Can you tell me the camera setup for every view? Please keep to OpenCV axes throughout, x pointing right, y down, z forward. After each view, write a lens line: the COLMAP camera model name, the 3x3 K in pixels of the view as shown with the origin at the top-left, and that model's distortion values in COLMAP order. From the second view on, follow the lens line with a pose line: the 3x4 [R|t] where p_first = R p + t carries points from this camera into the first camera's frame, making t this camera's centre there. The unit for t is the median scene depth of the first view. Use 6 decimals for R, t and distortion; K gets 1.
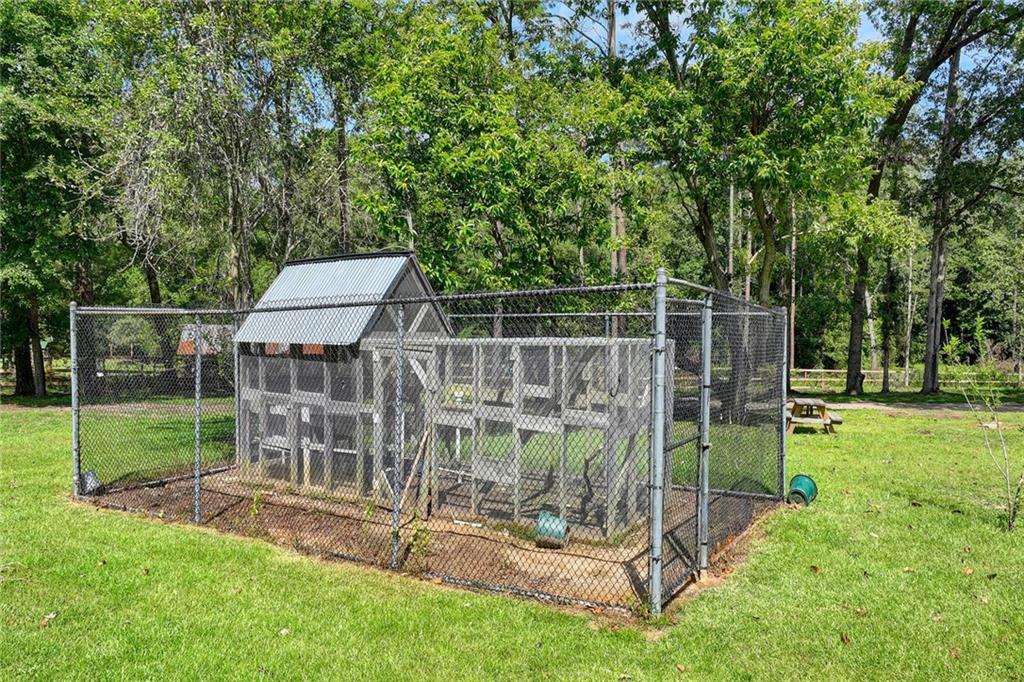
lens RADIAL K [[719.2, 0, 512.0], [0, 719.2, 341.0], [0, 0, 1]] dist [0.003107, -0.002074]
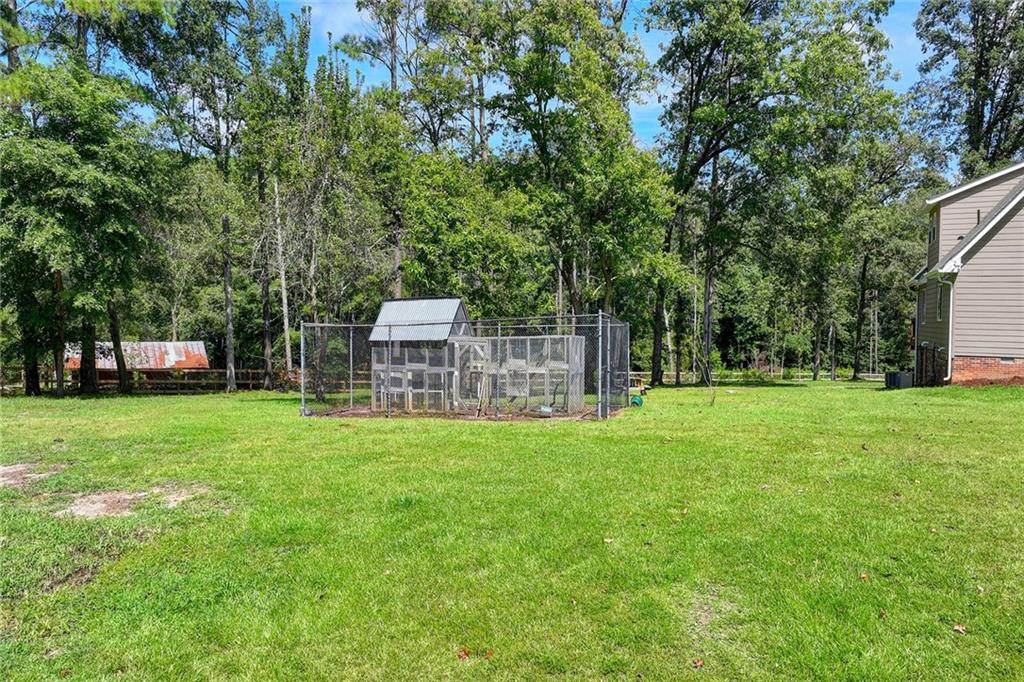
lens RADIAL K [[719.2, 0, 512.0], [0, 719.2, 341.0], [0, 0, 1]] dist [0.003107, -0.002074]
pose [[0.969862, -0.005297, 0.243596, -0.204103], [0.010488, 0.999745, -0.020016, 0.019650], [-0.243427, 0.021967, 0.969670, -0.428188]]
